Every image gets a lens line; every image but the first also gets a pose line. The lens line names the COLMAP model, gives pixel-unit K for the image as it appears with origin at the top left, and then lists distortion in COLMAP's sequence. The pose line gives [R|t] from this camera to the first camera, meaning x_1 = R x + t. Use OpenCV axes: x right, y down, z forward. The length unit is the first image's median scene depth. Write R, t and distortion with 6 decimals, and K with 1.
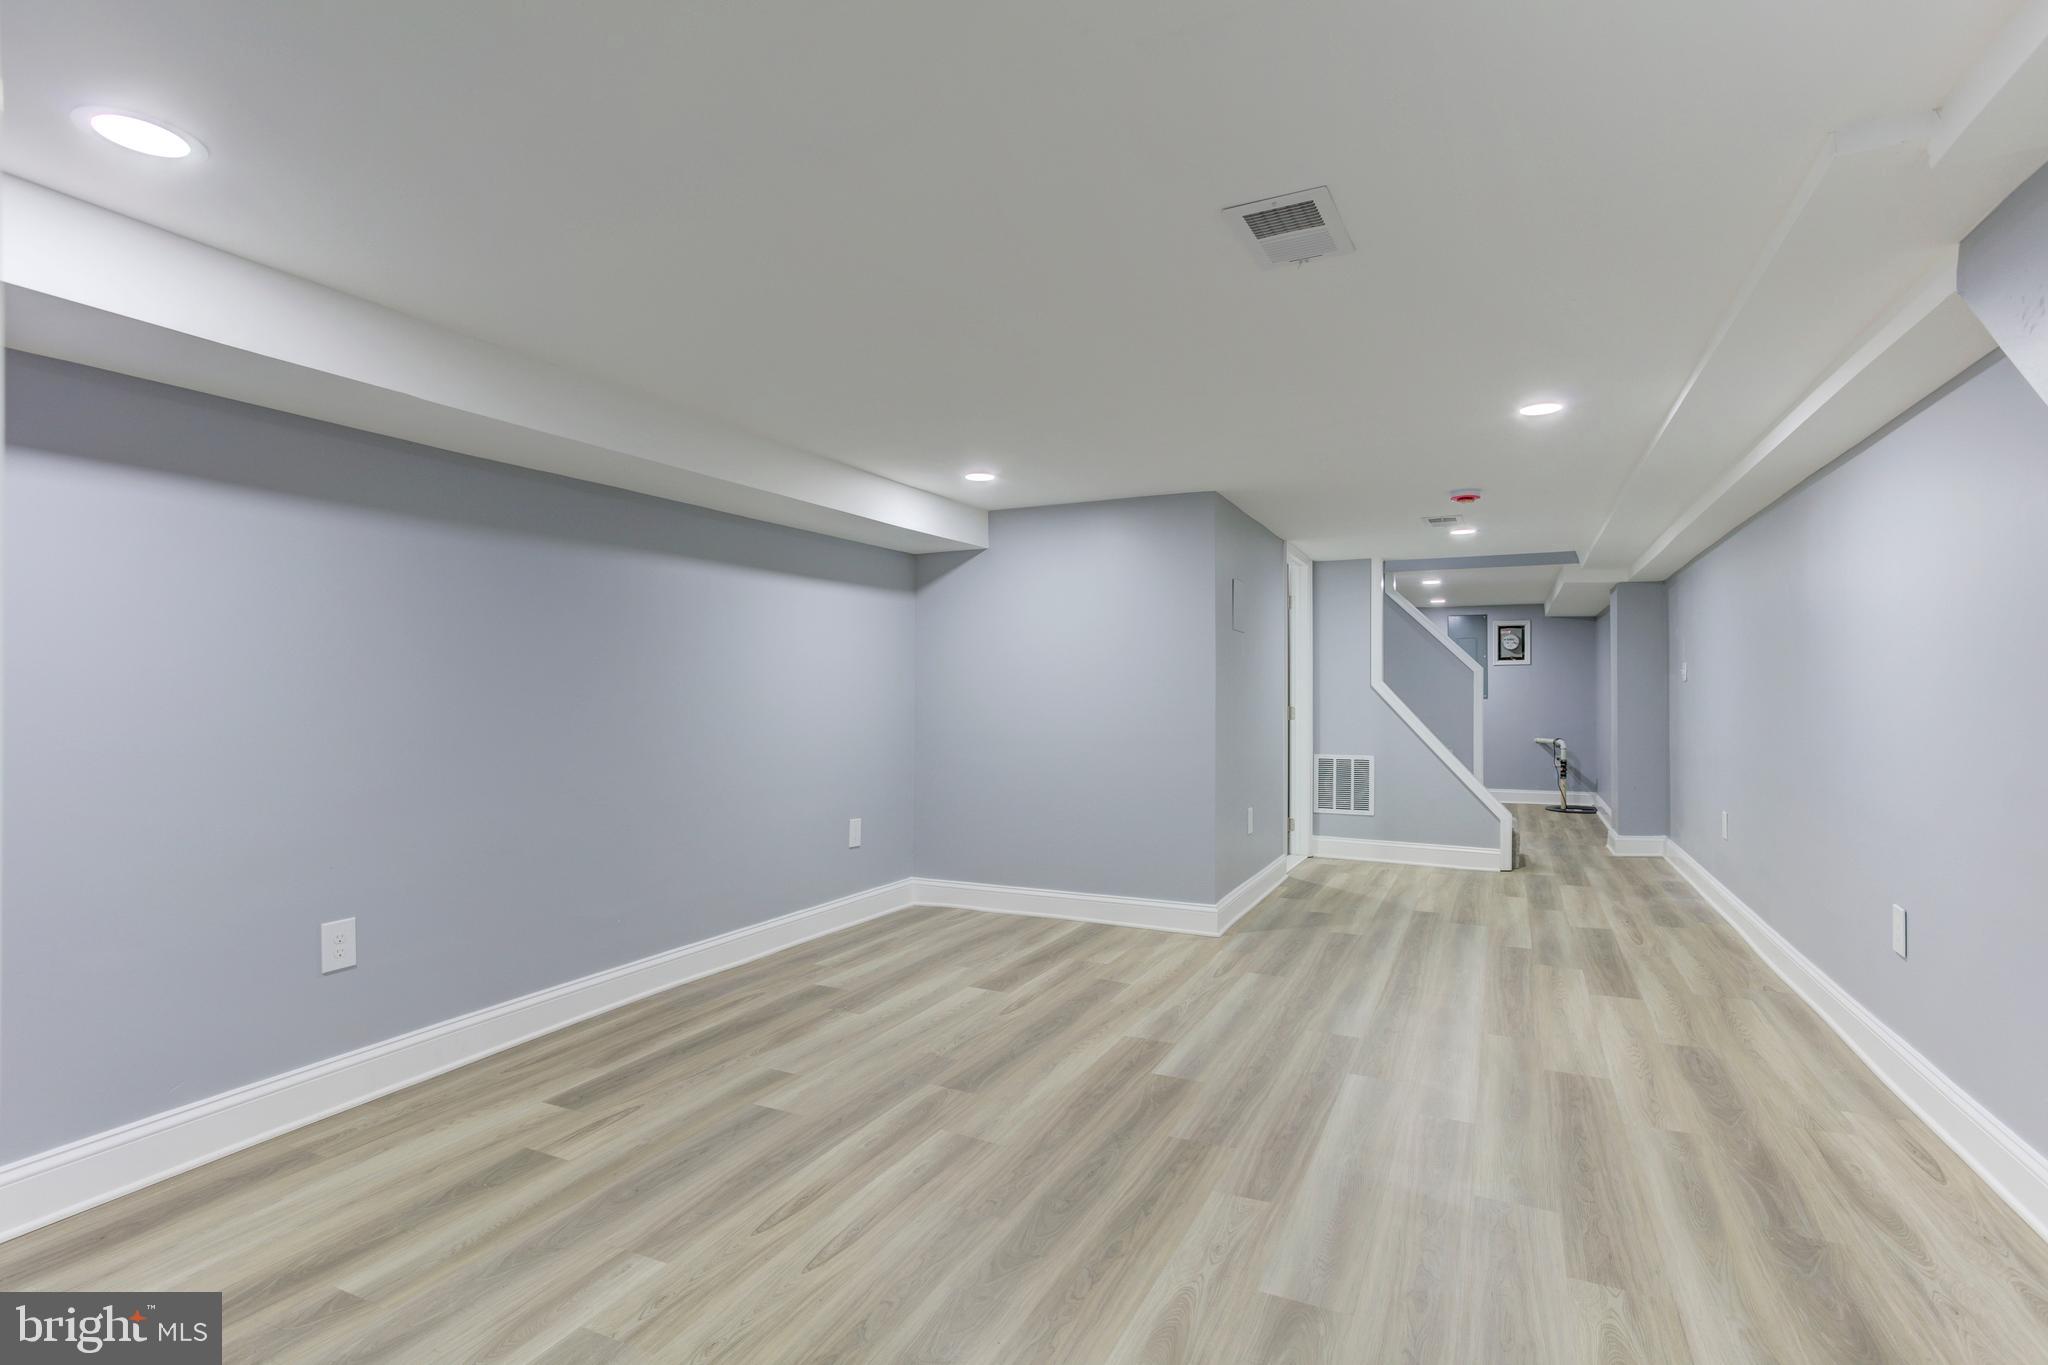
lens RADIAL K [[1012.9, 0, 1016.1], [0, 1012.9, 690.6], [0, 0, 1]] dist [-0.060645, 0.042422]
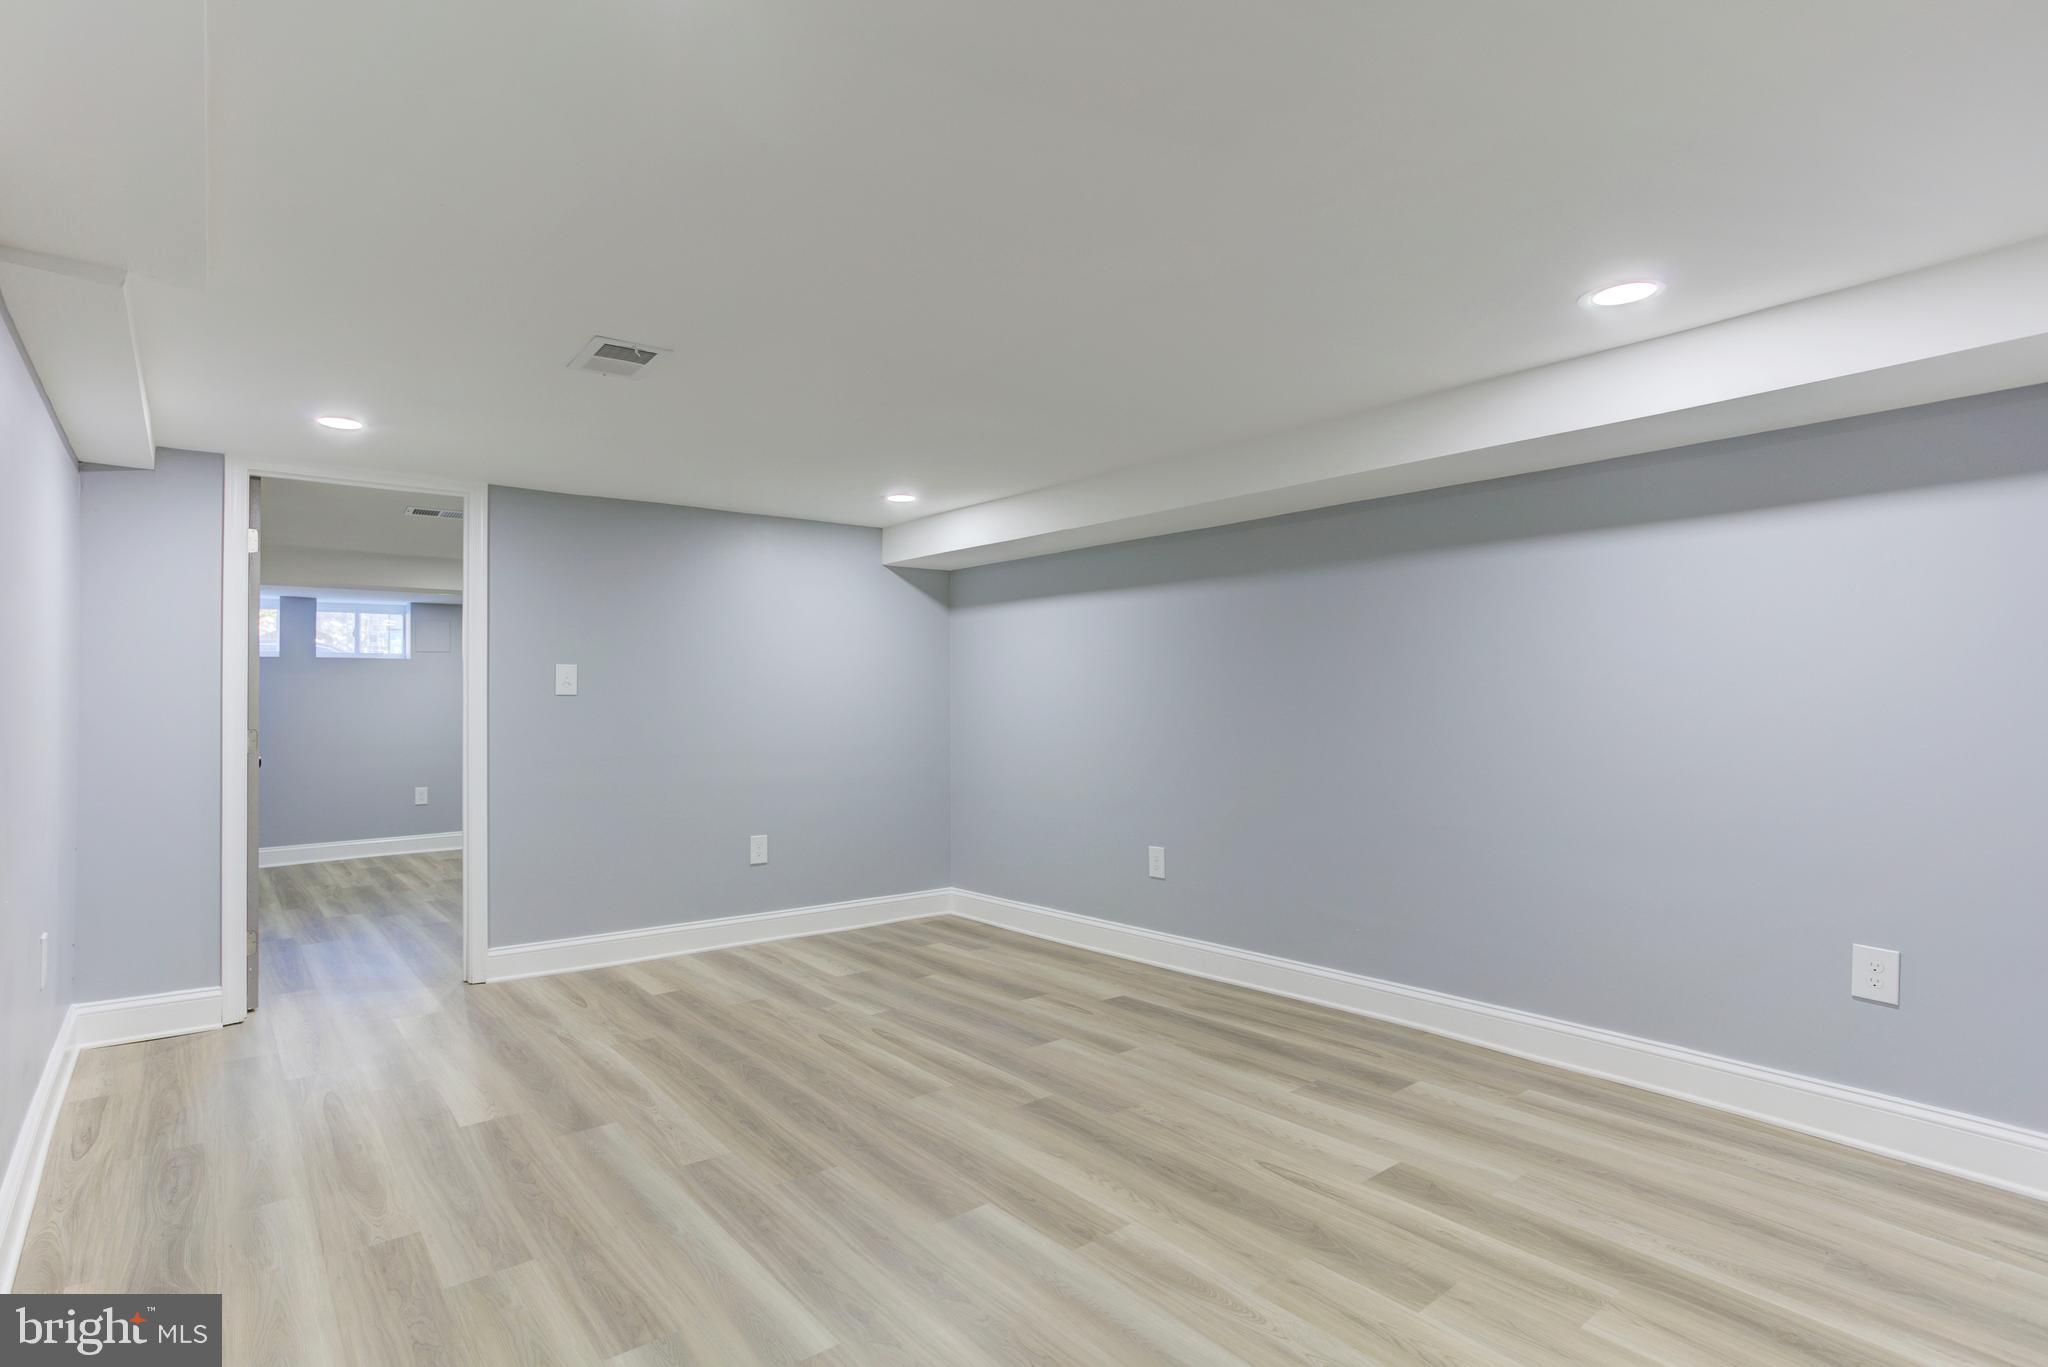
lens RADIAL K [[1012.9, 0, 1016.1], [0, 1012.9, 691.6], [0, 0, 1]] dist [-0.060645, 0.042422]
pose [[-0.413112, -0.004008, -0.910671, 0.869964], [0.006914, 0.999948, -0.007537, -0.015264], [0.910654, -0.009410, -0.413063, 1.391206]]
